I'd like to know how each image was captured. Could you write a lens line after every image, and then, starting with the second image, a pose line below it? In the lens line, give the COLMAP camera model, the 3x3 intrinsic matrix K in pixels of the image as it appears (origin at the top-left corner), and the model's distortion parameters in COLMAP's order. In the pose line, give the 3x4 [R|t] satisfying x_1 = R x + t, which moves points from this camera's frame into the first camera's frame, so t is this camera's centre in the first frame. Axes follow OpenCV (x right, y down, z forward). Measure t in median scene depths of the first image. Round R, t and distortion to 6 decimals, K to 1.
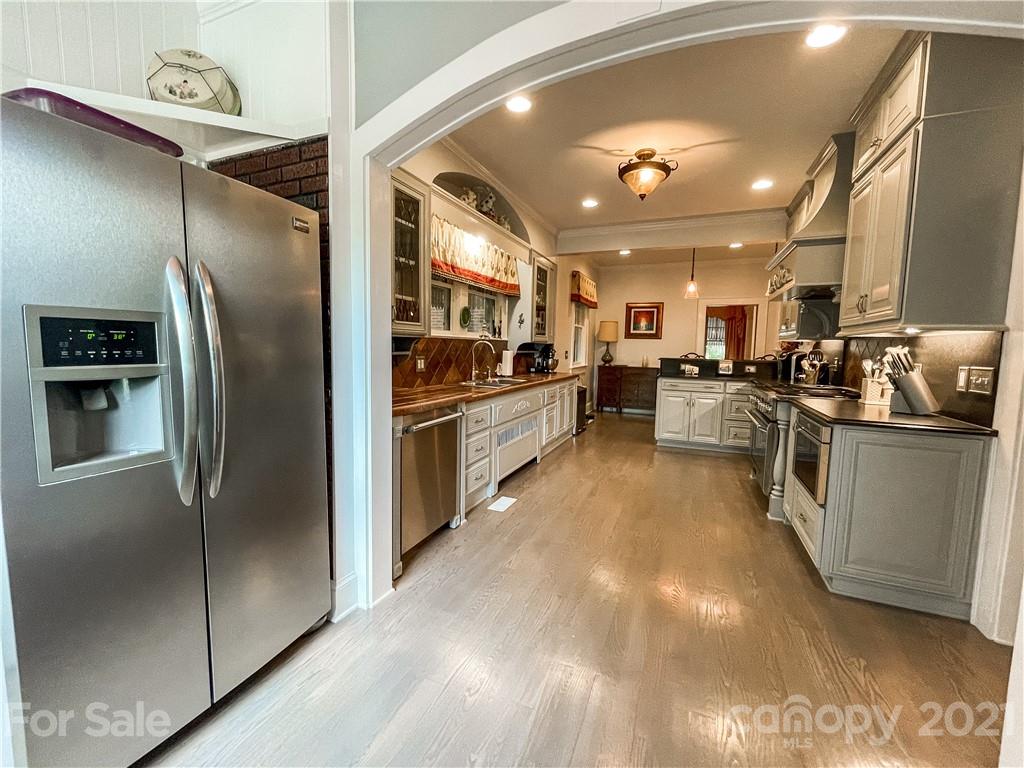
lens RADIAL K [[420.8, 0, 510.6], [0, 420.8, 384.4], [0, 0, 1]] dist [-0.007659, 0.000110]
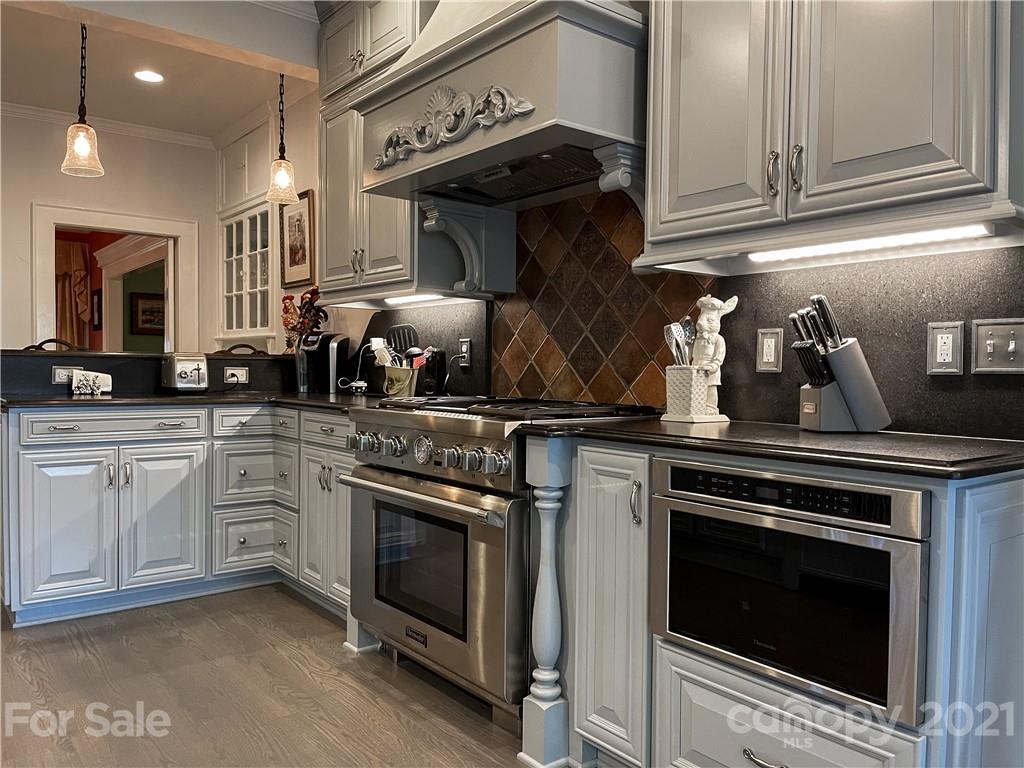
lens RADIAL K [[775.8, 0, 514.8], [0, 775.8, 383.1], [0, 0, 1]] dist [0.016656, 0.001587]
pose [[0.467411, -0.034825, 0.883354, 0.023012], [0.080594, 0.996741, -0.003350, -0.003947], [-0.880359, 0.072759, 0.468694, 0.428381]]
